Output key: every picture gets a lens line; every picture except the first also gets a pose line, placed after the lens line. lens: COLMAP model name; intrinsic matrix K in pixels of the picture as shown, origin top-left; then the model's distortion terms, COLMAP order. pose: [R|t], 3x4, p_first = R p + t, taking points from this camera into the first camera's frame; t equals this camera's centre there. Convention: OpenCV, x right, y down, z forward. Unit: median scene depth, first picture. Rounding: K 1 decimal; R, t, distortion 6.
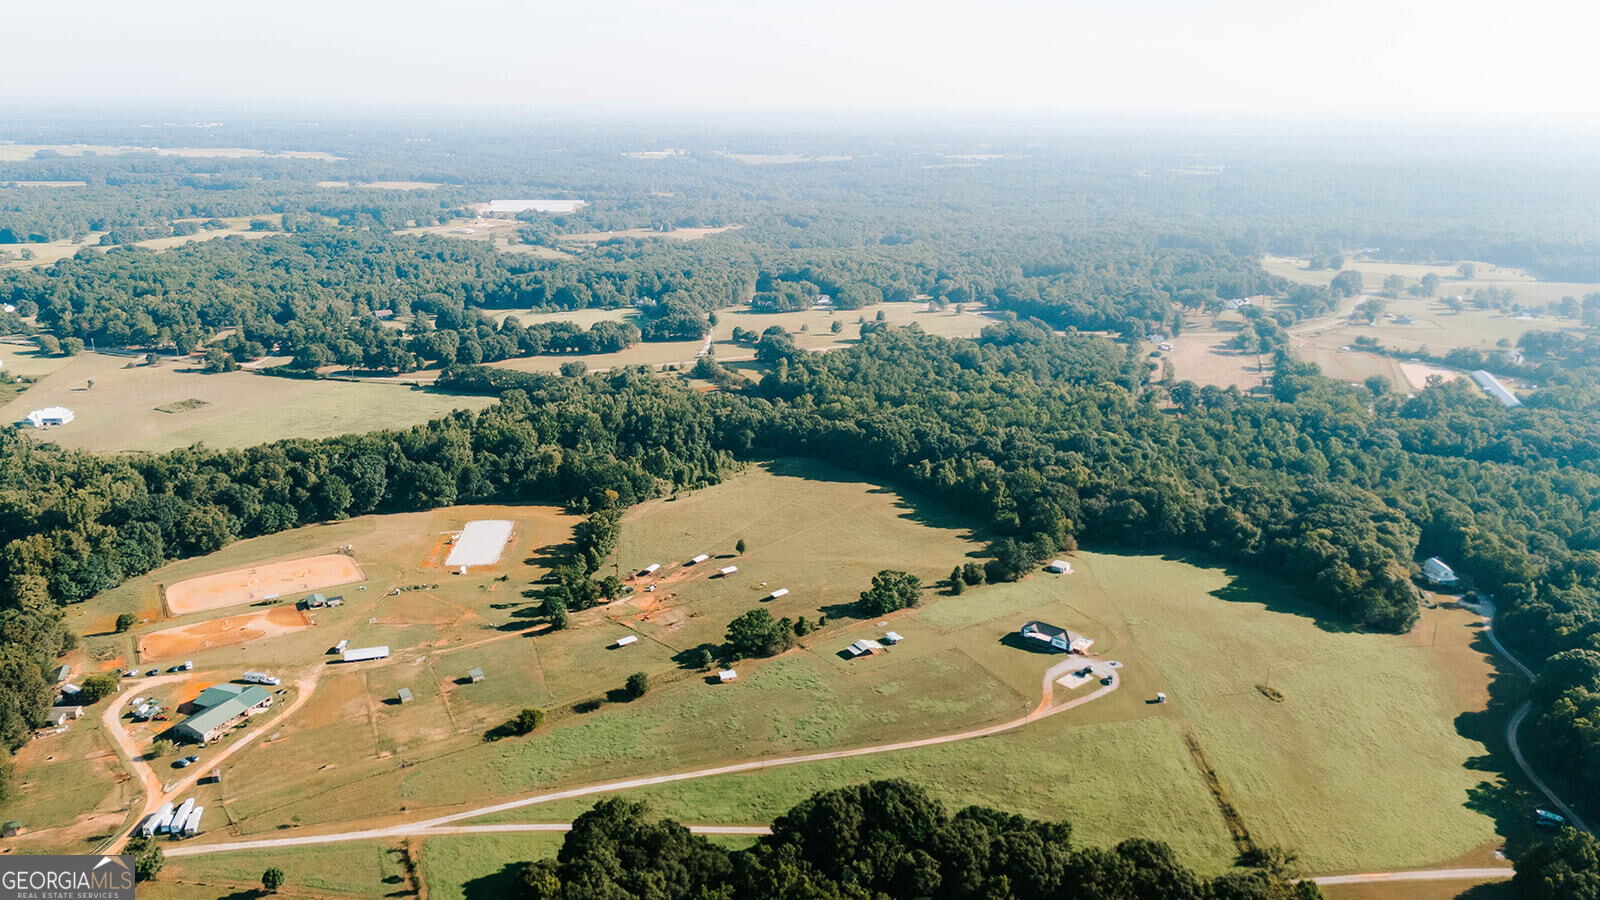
lens RADIAL K [[1143.6, 0, 808.9], [0, 1143.6, 452.0], [0, 0, 1]] dist [0.060670, -0.054814]
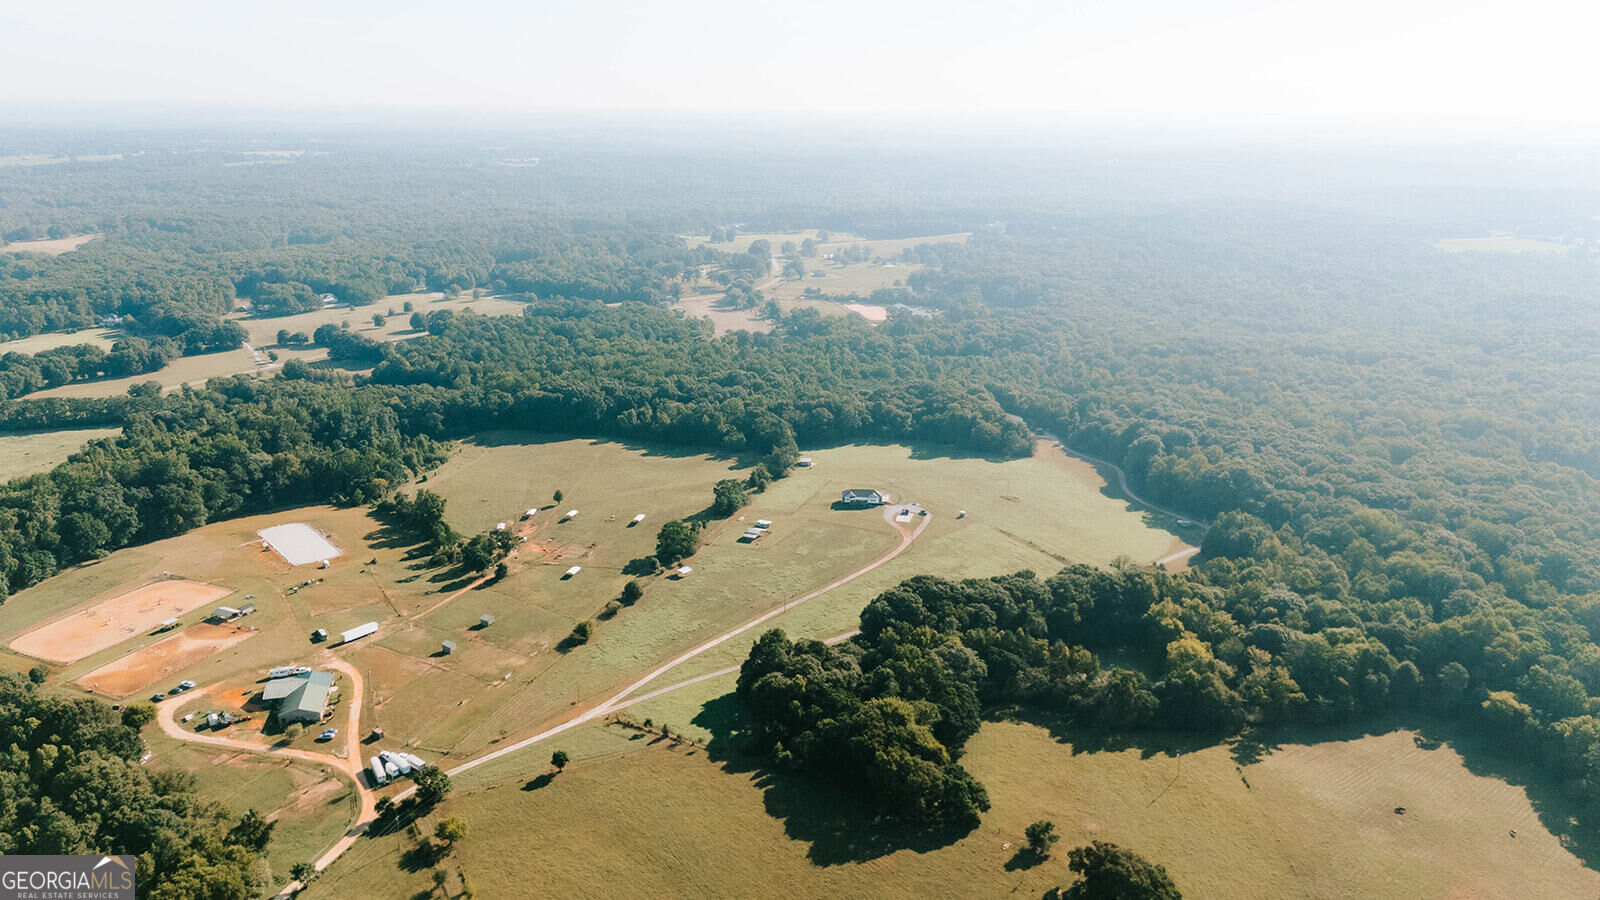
lens RADIAL K [[1143.6, 0, 797.2], [0, 1143.6, 451.4], [0, 0, 1]] dist [0.060670, -0.054814]
pose [[0.825037, -0.164629, 0.540565, -0.434246], [0.162638, 0.985322, 0.051853, 0.017985], [-0.541168, 0.045136, 0.839703, -0.069868]]
